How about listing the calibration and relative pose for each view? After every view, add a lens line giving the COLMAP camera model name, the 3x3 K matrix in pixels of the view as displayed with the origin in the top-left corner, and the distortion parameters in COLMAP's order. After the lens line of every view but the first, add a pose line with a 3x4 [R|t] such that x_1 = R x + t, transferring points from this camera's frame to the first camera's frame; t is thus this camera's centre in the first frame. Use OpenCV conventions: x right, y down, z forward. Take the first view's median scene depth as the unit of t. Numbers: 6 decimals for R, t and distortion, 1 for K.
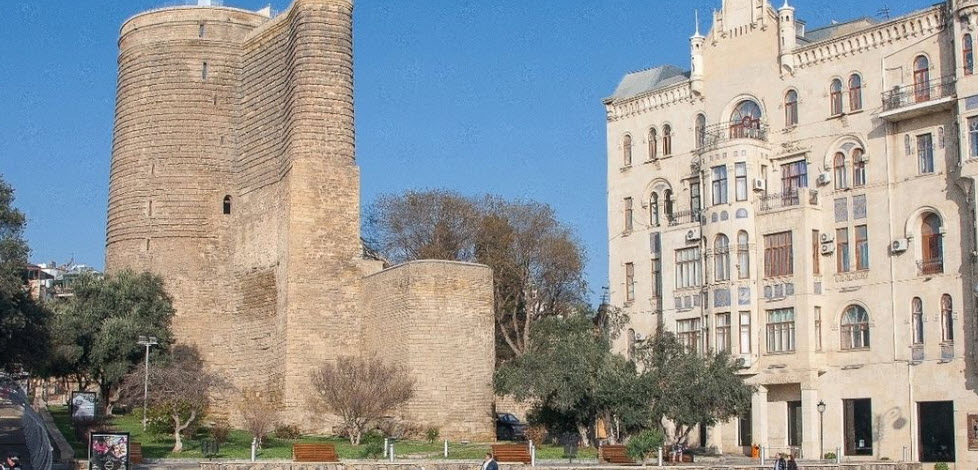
lens RADIAL K [[1472.1, 0, 489.0], [0, 1472.1, 235.0], [0, 0, 1]] dist [-0.212615, 0.004470]
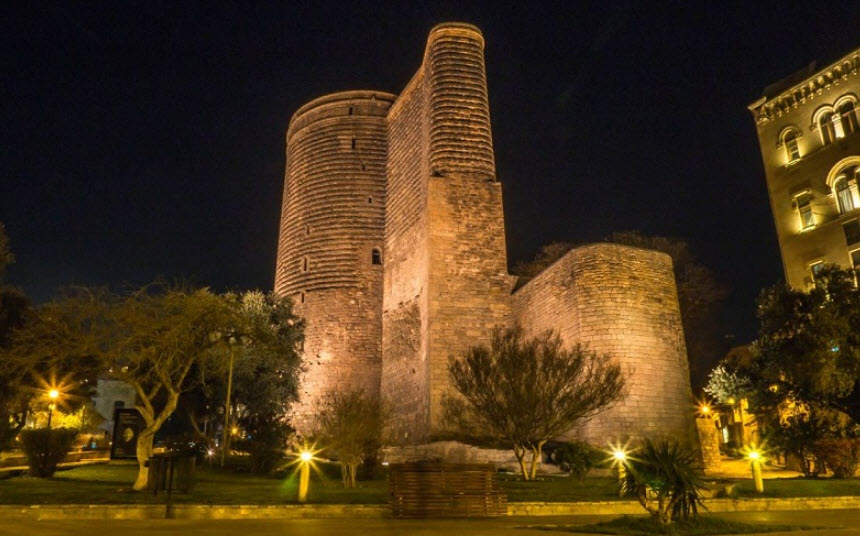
lens RADIAL K [[689.0, 0, 430.0], [0, 689.0, 268.0], [0, 0, 1]] dist [0.000761, 0.000050]
pose [[0.983379, -0.072409, -0.166503, -0.062434], [0.040969, 0.981878, -0.185033, 0.088127], [0.176884, 0.175136, 0.968524, 0.565148]]
